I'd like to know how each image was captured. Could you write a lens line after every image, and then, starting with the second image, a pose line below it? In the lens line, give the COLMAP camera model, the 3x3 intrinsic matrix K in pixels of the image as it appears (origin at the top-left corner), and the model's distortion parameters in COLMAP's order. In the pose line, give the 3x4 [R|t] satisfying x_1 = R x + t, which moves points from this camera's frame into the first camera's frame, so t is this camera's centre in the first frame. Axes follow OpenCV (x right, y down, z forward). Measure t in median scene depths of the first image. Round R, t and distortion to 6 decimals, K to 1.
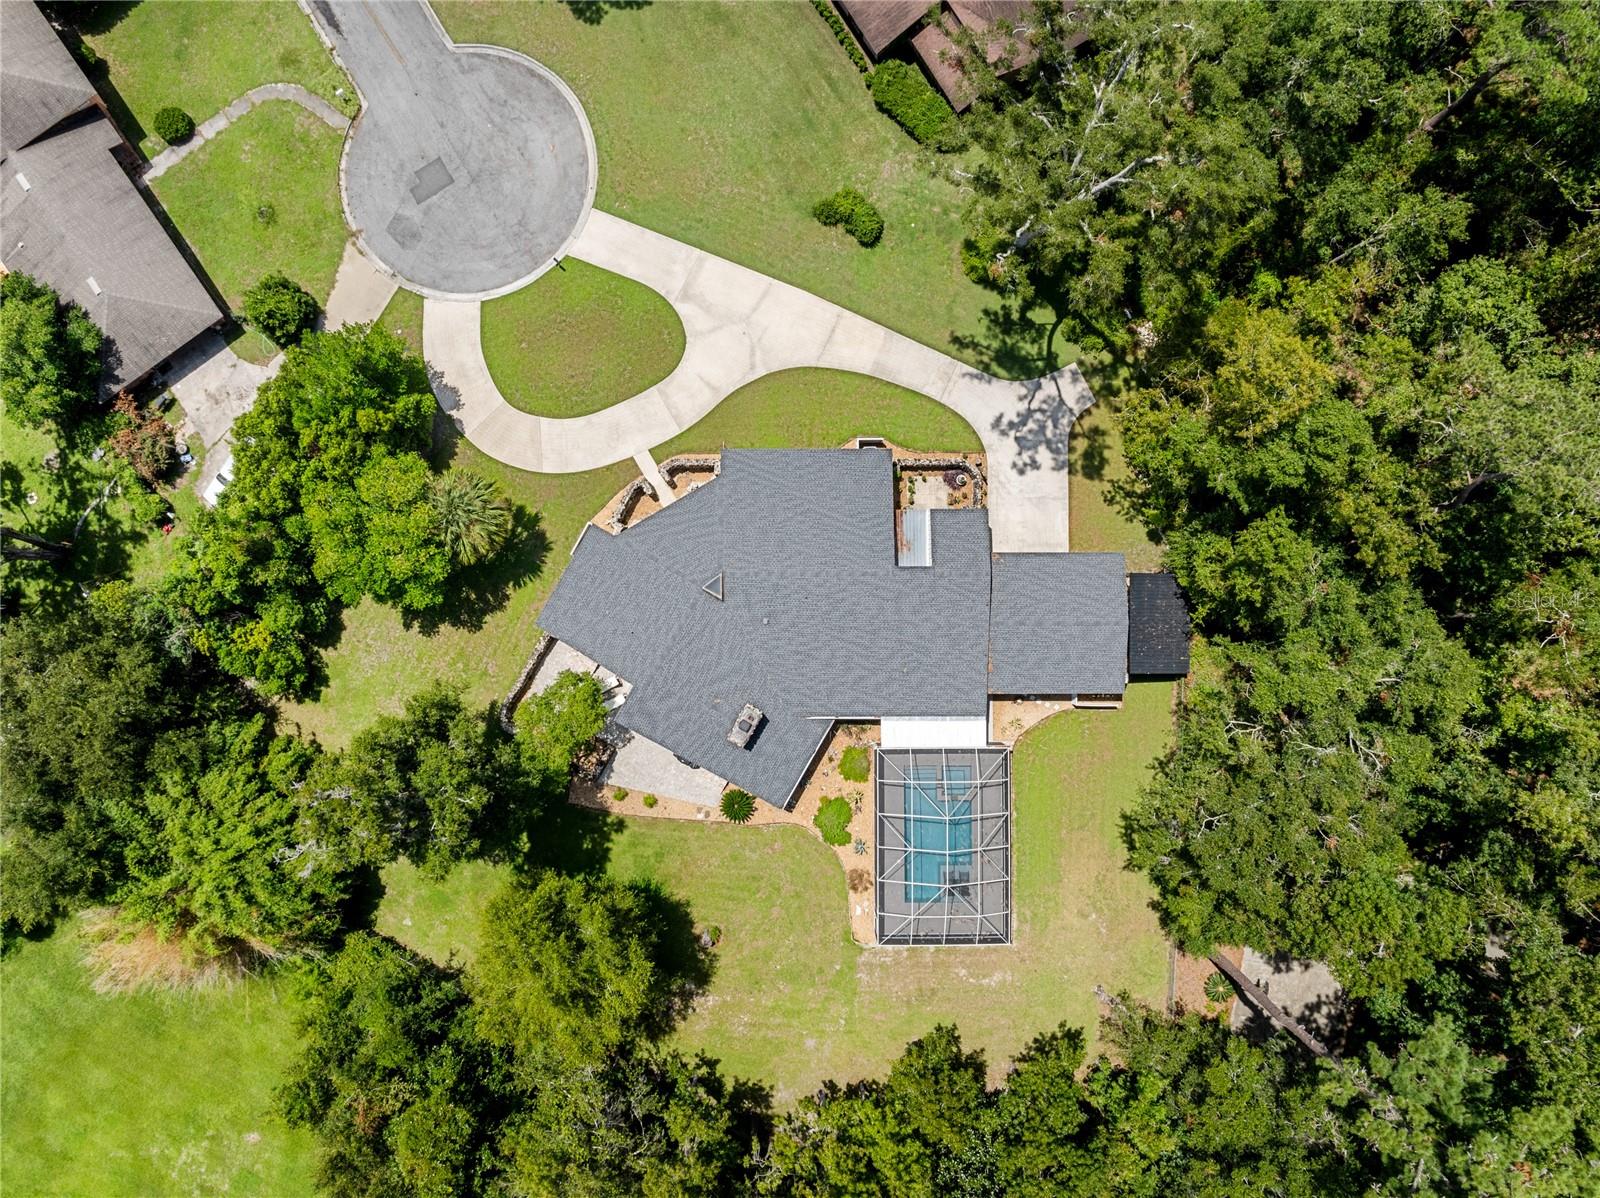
lens RADIAL K [[1162.6, 0, 784.9], [0, 1162.6, 599.0], [0, 0, 1]] dist [-0.040466, 0.020204]
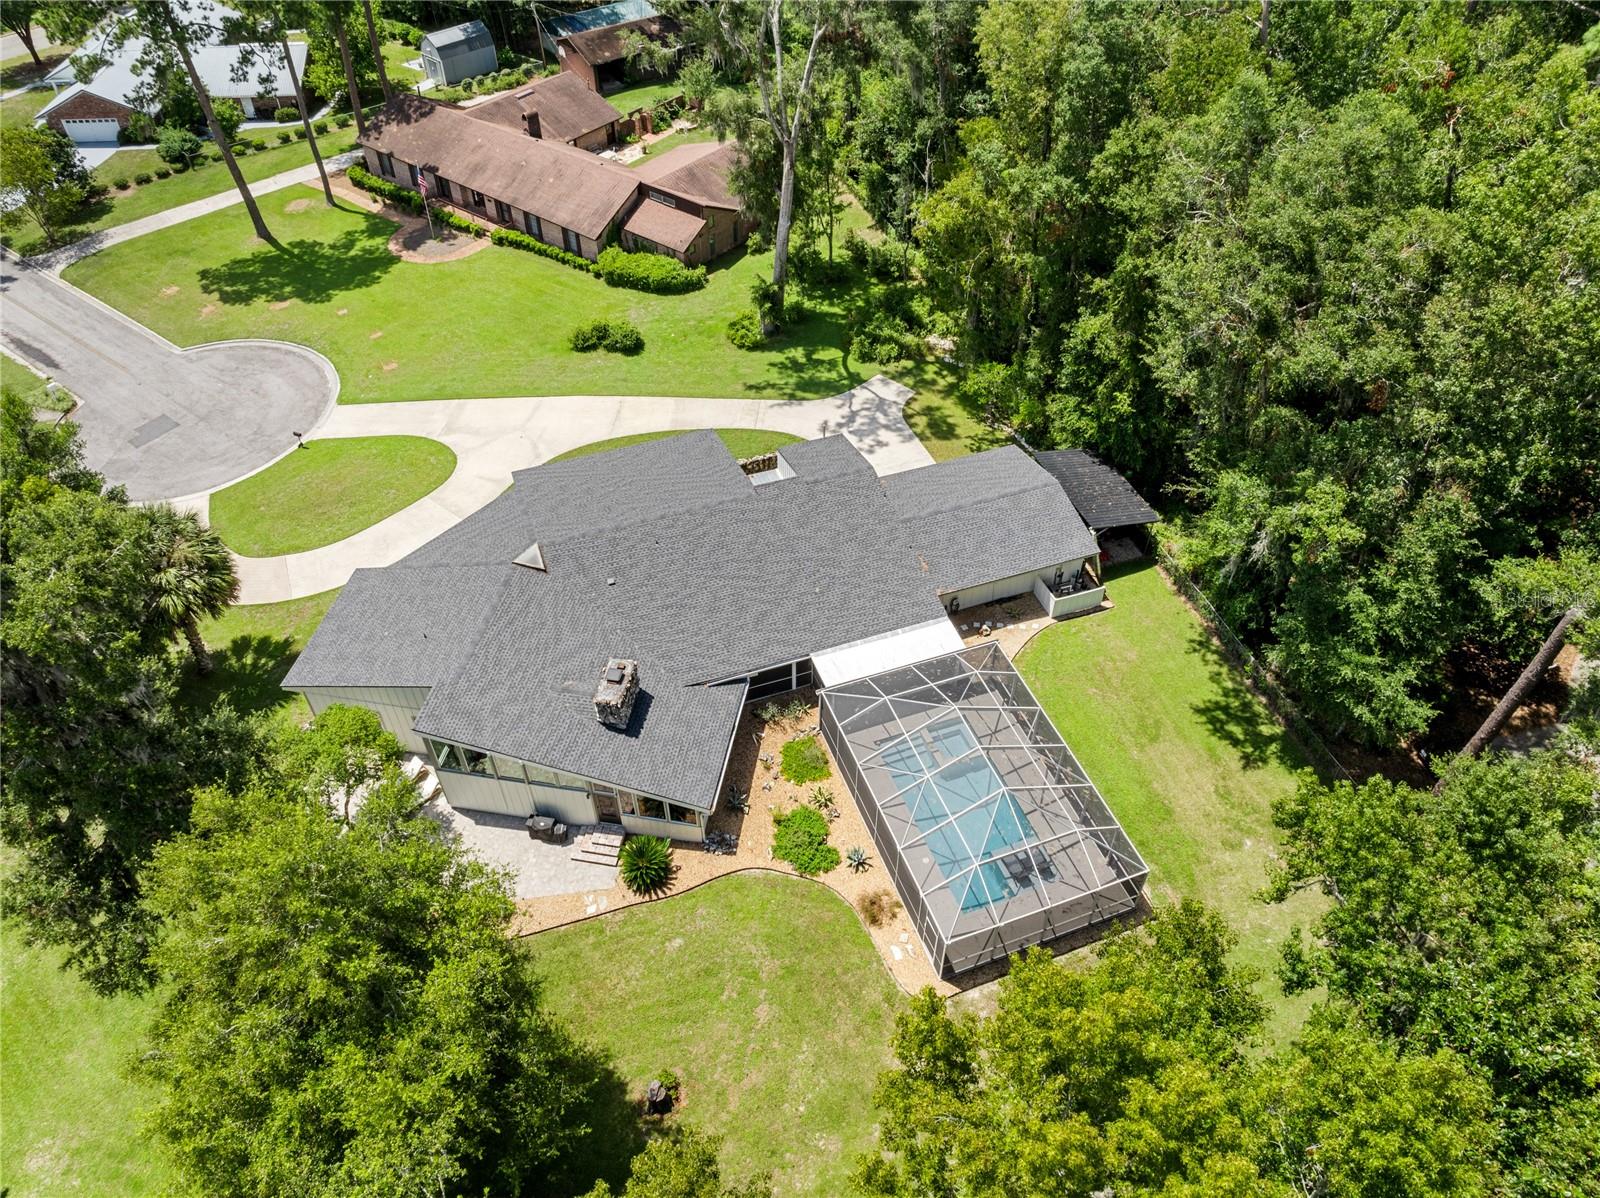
lens RADIAL K [[1162.6, 0, 807.9], [0, 1162.6, 588.4], [0, 0, 1]] dist [-0.040466, 0.020204]
pose [[0.939107, -0.239977, 0.245947, -0.076099], [0.343626, 0.655835, -0.672161, 0.521115], [0.000002, 0.715745, 0.698362, 0.468340]]
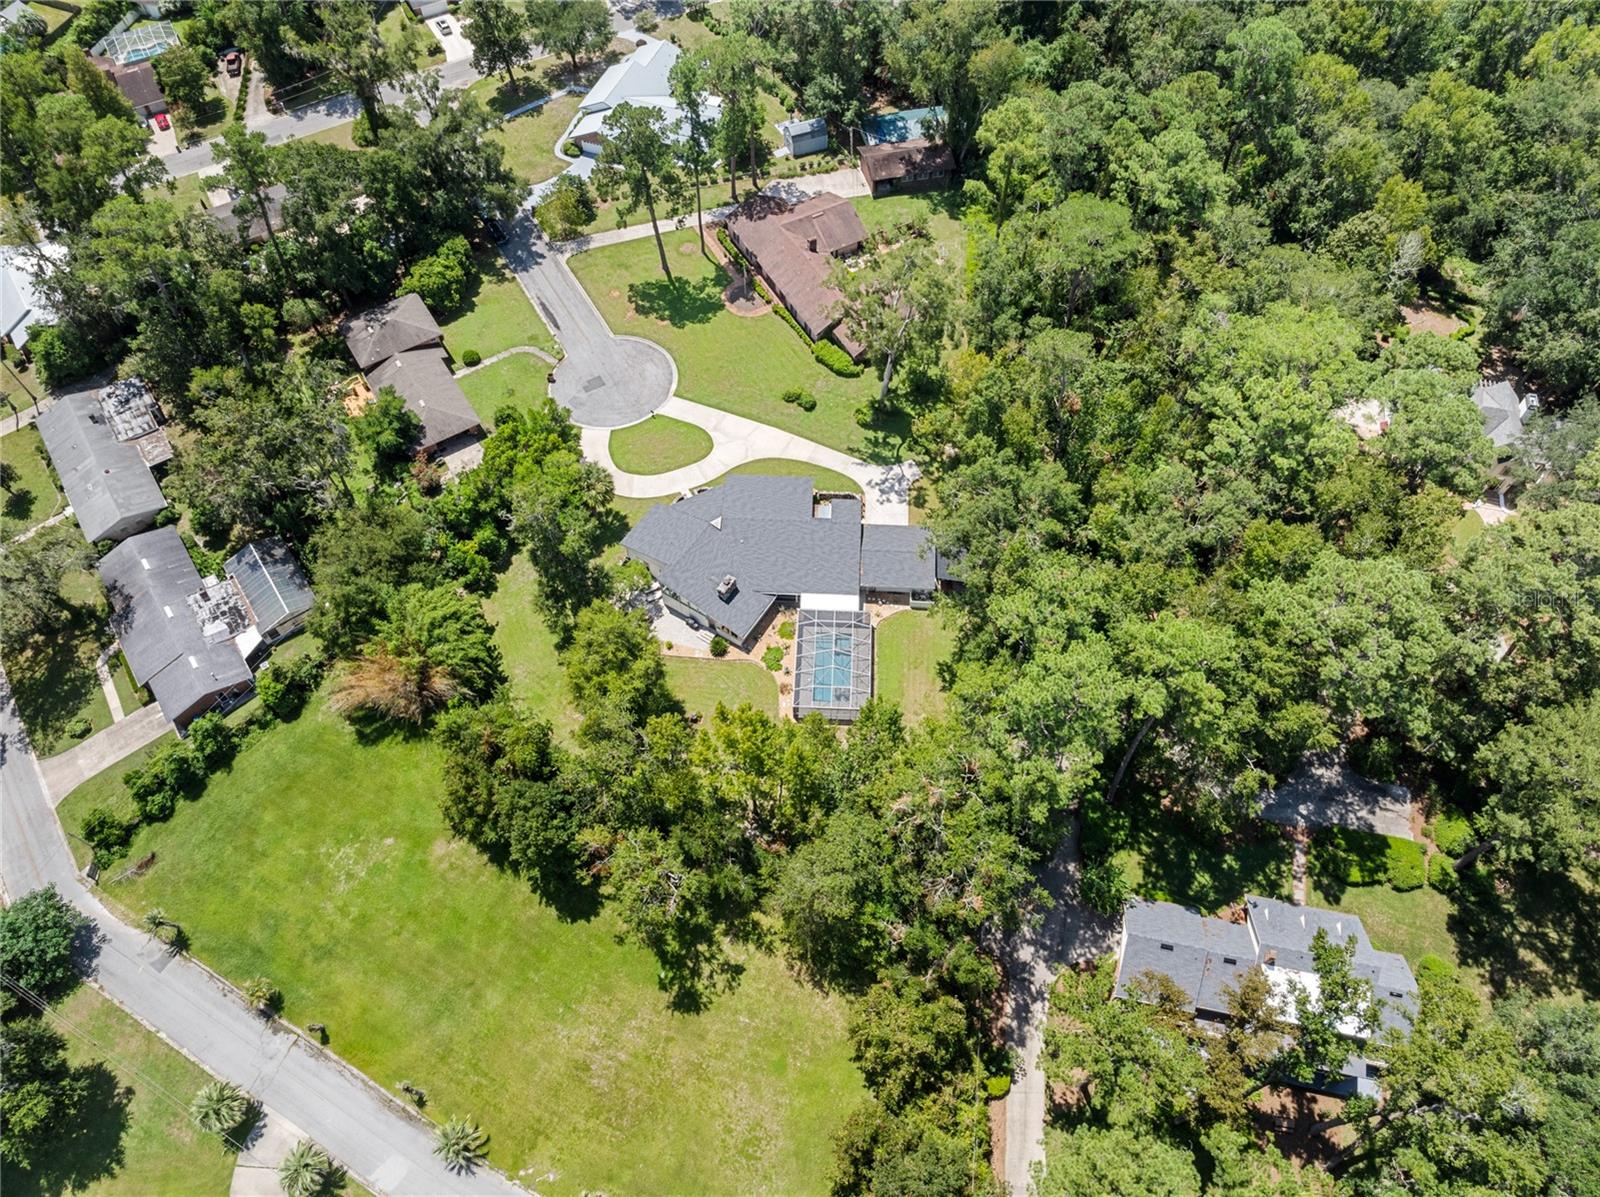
lens RADIAL K [[1162.6, 0, 807.1], [0, 1162.6, 612.2], [0, 0, 1]] dist [-0.040466, 0.020204]
pose [[0.998892, 0.043985, -0.016762, 0.119781], [-0.046187, 0.847227, -0.529220, 1.056496], [-0.009076, 0.529407, 0.848319, -0.522946]]
